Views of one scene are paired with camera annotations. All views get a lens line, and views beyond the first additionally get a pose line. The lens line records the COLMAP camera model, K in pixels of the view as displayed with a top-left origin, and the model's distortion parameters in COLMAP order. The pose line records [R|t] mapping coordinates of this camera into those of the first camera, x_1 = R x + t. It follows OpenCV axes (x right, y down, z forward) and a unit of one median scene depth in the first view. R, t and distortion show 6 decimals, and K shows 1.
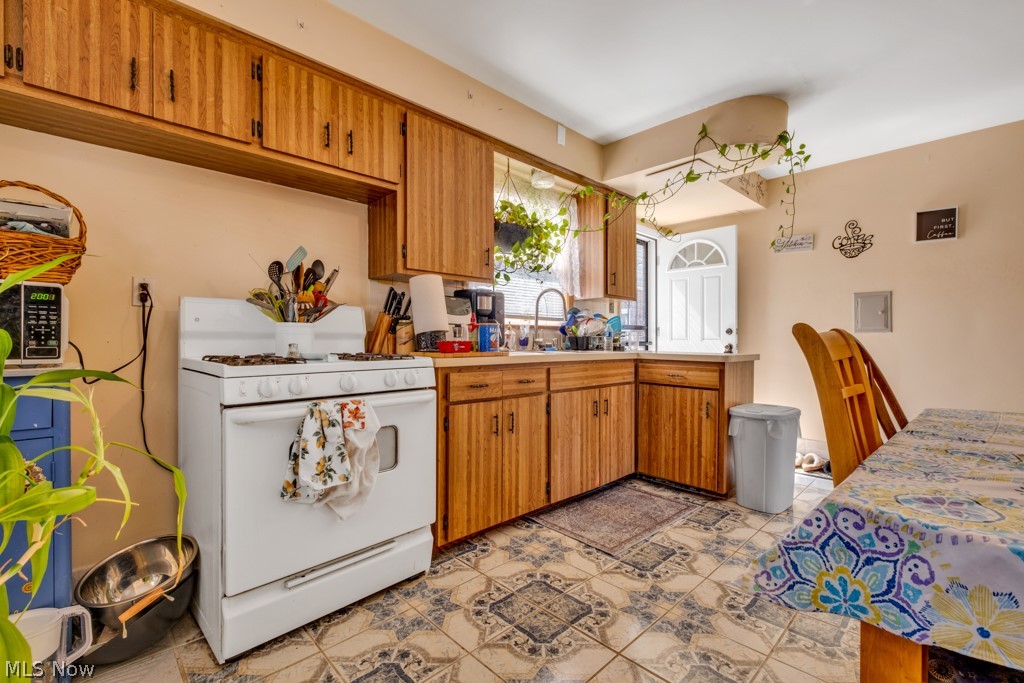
lens RADIAL K [[436.2, 0, 512.0], [0, 436.2, 341.5], [0, 0, 1]] dist [-0.000210, -0.000217]
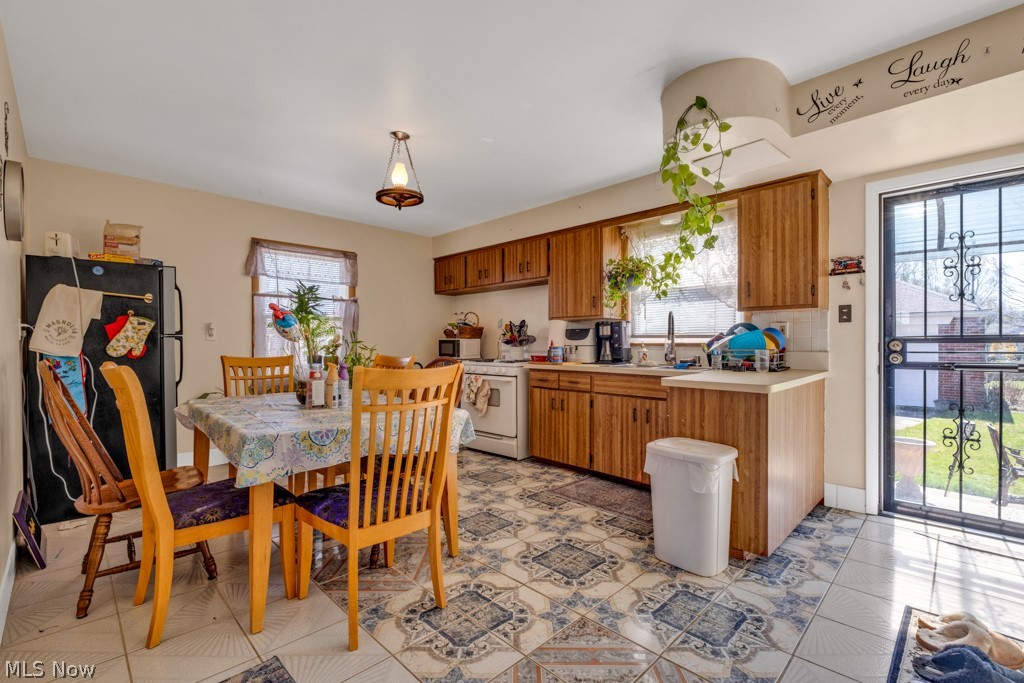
lens RADIAL K [[455.8, 0, 527.9], [0, 455.8, 341.9], [0, 0, 1]] dist [-0.001958, -0.000527]
pose [[0.047473, -0.000793, -0.998872, 1.626176], [-0.001816, 0.999998, -0.000880, -0.051718], [0.998871, 0.001856, 0.047471, 0.729898]]
